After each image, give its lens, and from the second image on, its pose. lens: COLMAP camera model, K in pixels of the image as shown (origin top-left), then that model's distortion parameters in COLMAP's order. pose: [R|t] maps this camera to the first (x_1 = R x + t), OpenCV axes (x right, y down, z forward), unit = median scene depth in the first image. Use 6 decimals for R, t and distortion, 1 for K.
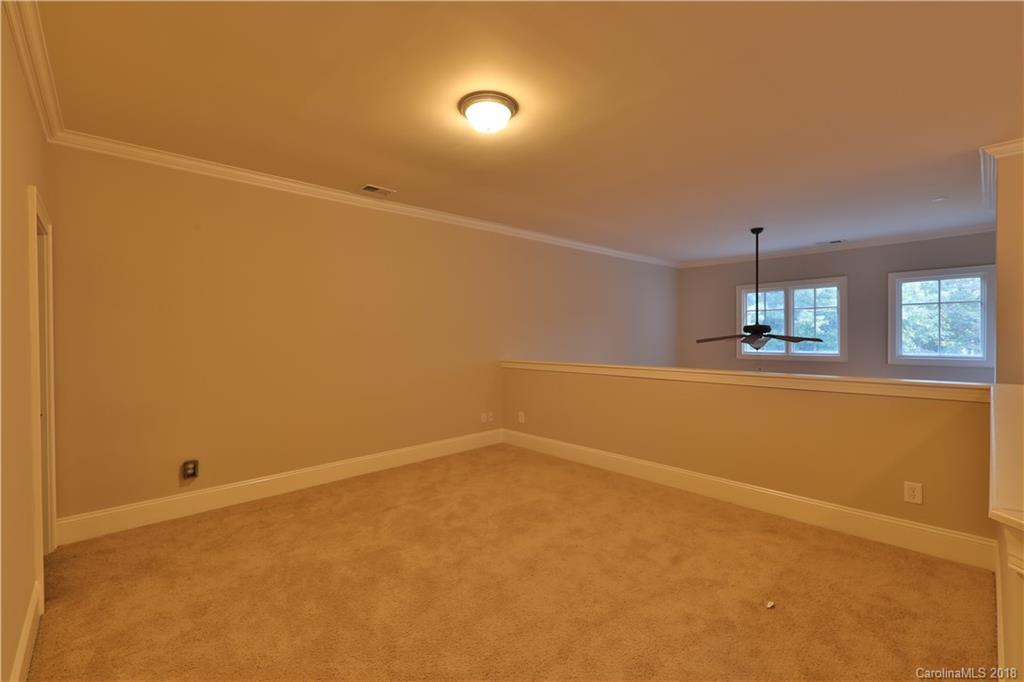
lens RADIAL K [[451.6, 0, 511.5], [0, 451.6, 340.1], [0, 0, 1]] dist [-0.019734, -0.000359]
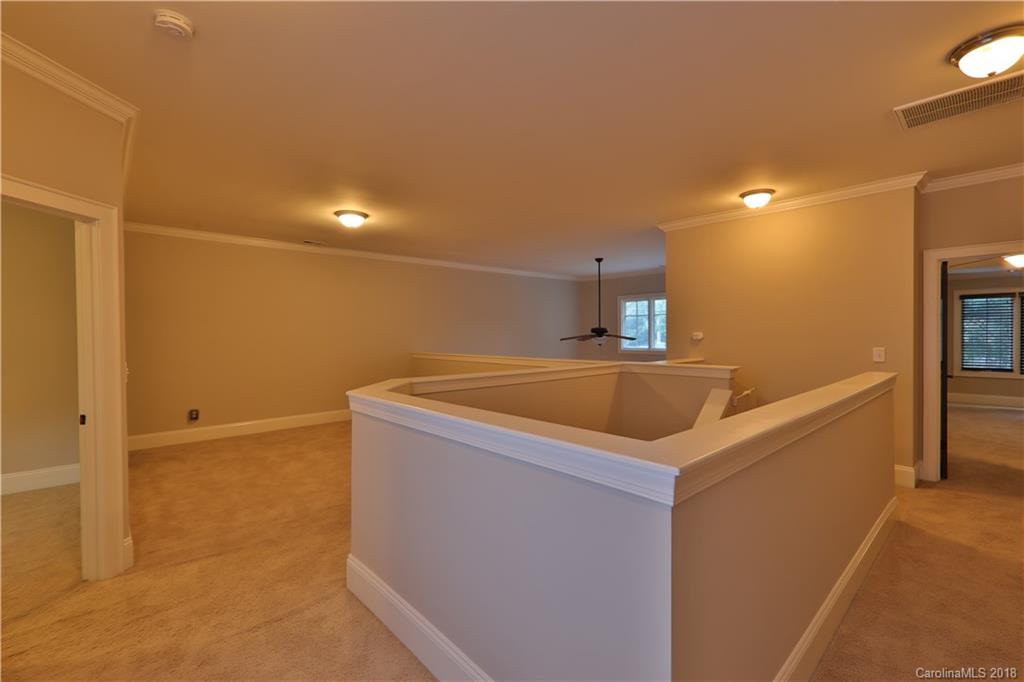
lens RADIAL K [[451.6, 0, 507.6], [0, 451.6, 337.5], [0, 0, 1]] dist [-0.019734, -0.000359]
pose [[0.999926, -0.001270, -0.012119, 0.362566], [0.001213, 0.999988, -0.004706, 0.004828], [0.012125, 0.004691, 0.999915, -0.504843]]
